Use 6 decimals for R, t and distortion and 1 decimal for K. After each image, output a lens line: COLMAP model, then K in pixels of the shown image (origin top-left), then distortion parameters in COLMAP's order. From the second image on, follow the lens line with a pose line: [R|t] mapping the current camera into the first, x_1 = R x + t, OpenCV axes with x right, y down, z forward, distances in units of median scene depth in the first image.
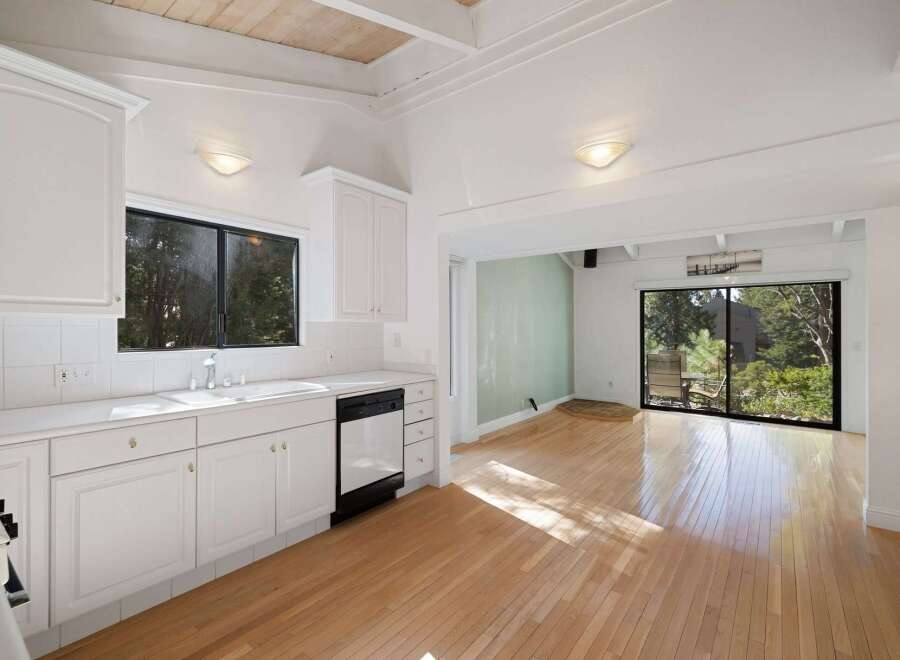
lens RADIAL K [[420.0, 0, 449.1], [0, 420.0, 327.4], [0, 0, 1]] dist [0.004606, -0.000446]
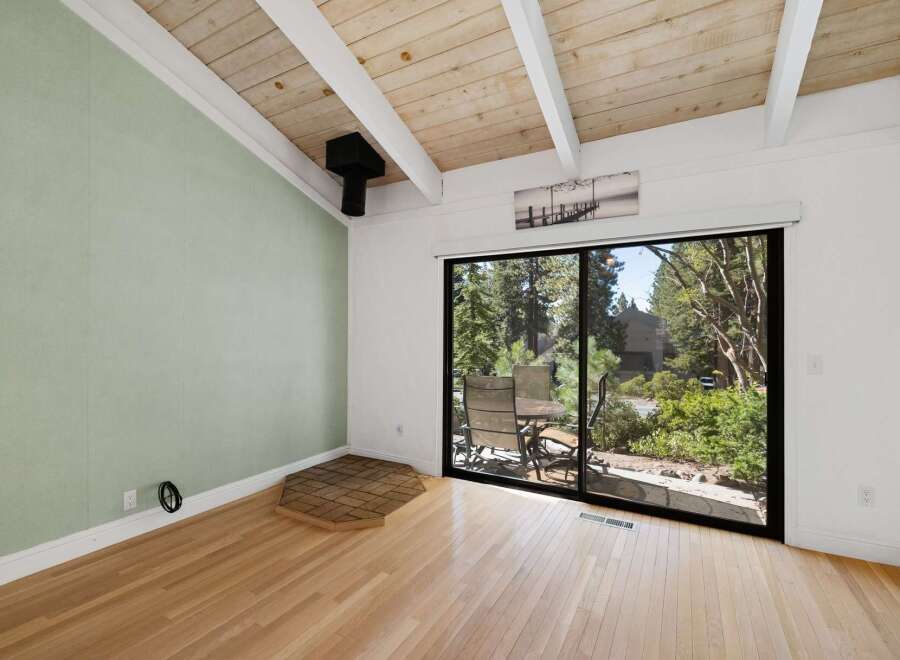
lens RADIAL K [[420.0, 0, 448.9], [0, 420.0, 337.0], [0, 0, 1]] dist [0.004606, -0.000446]
pose [[0.988221, 0.004417, 0.152972, 0.382148], [-0.004391, 0.999990, -0.000510, 0.012672], [-0.152973, -0.000168, 0.988230, 0.465184]]
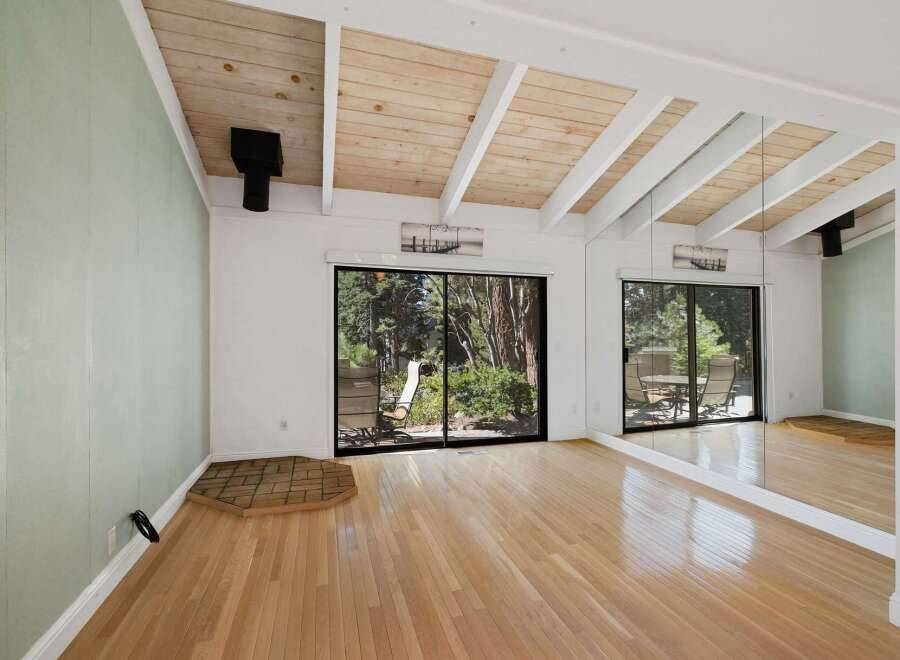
lens RADIAL K [[420.0, 0, 453.8], [0, 420.0, 335.8], [0, 0, 1]] dist [0.004606, -0.000446]
pose [[0.571813, -0.002873, 0.820379, 0.050476], [-0.001047, 0.999990, 0.004232, 0.011692], [-0.820383, -0.003279, 0.571805, 0.509502]]
